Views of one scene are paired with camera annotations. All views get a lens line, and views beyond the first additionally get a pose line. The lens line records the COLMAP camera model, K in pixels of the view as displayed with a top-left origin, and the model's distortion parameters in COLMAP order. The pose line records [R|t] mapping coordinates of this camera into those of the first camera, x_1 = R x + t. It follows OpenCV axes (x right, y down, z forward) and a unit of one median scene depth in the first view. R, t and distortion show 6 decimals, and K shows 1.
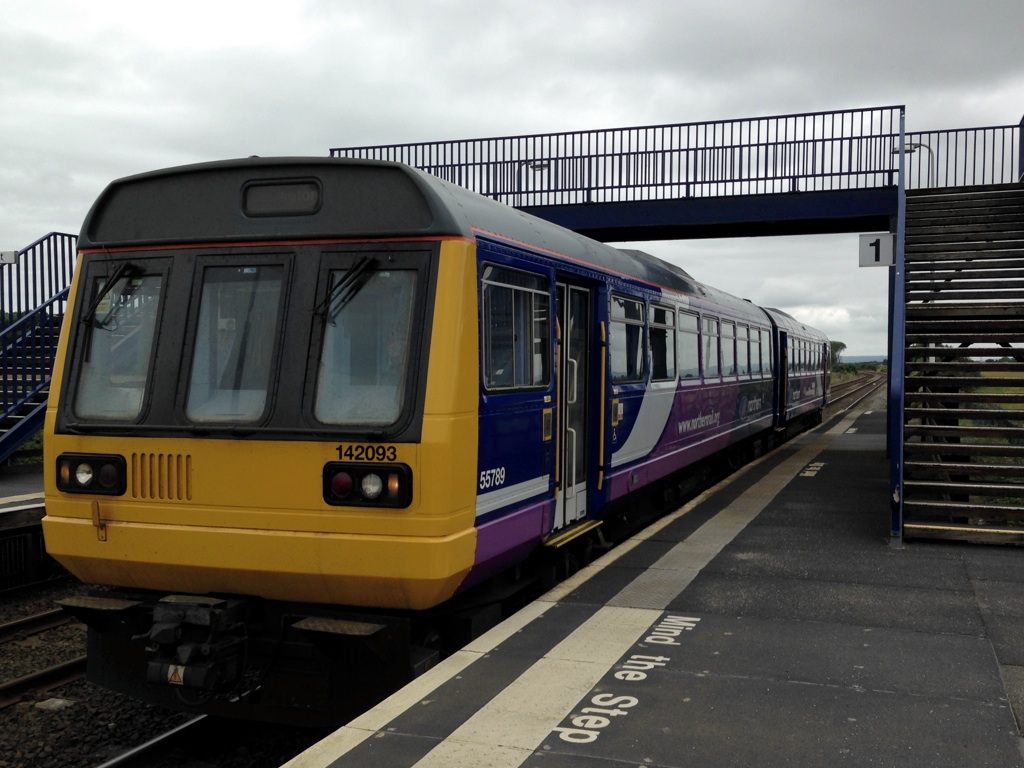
lens RADIAL K [[1052.0, 0, 512.0], [0, 1052.0, 384.0], [0, 0, 1]] dist [0.128223, 0.000962]
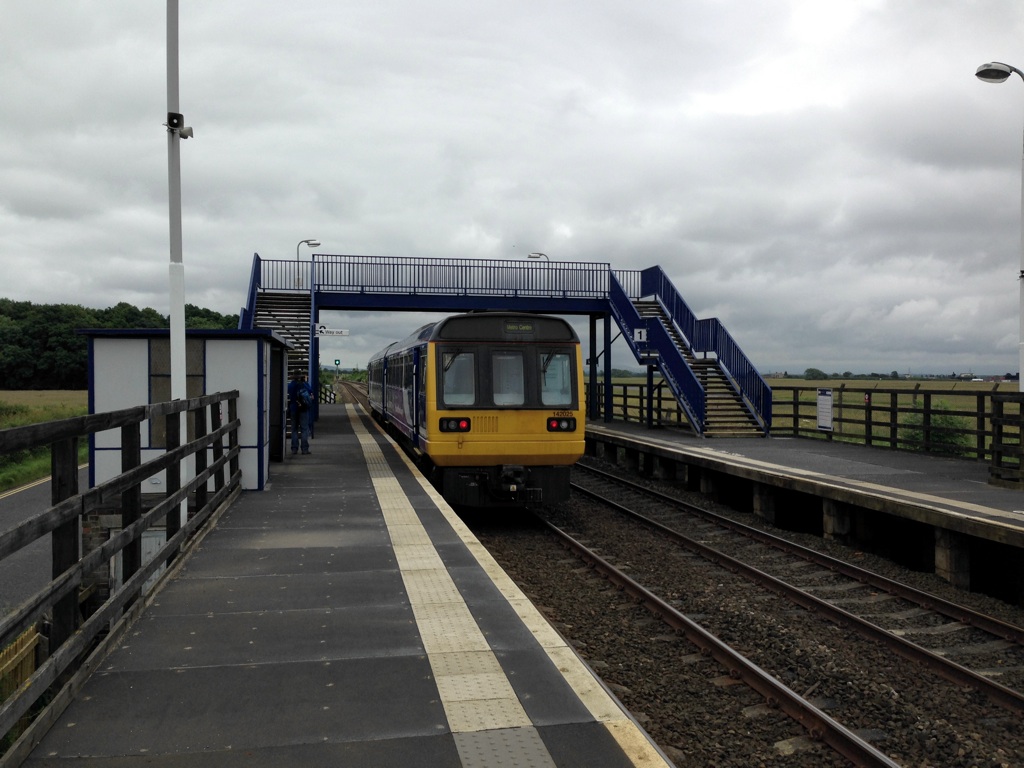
lens RADIAL K [[1052.0, 0, 512.0], [0, 1052.0, 384.0], [0, 0, 1]] dist [0.128223, 0.000962]
pose [[0.865776, -0.008521, 0.500359, -1.740243], [0.006959, 0.999963, 0.004988, -0.036957], [-0.500383, -0.000836, 0.865804, -1.523540]]
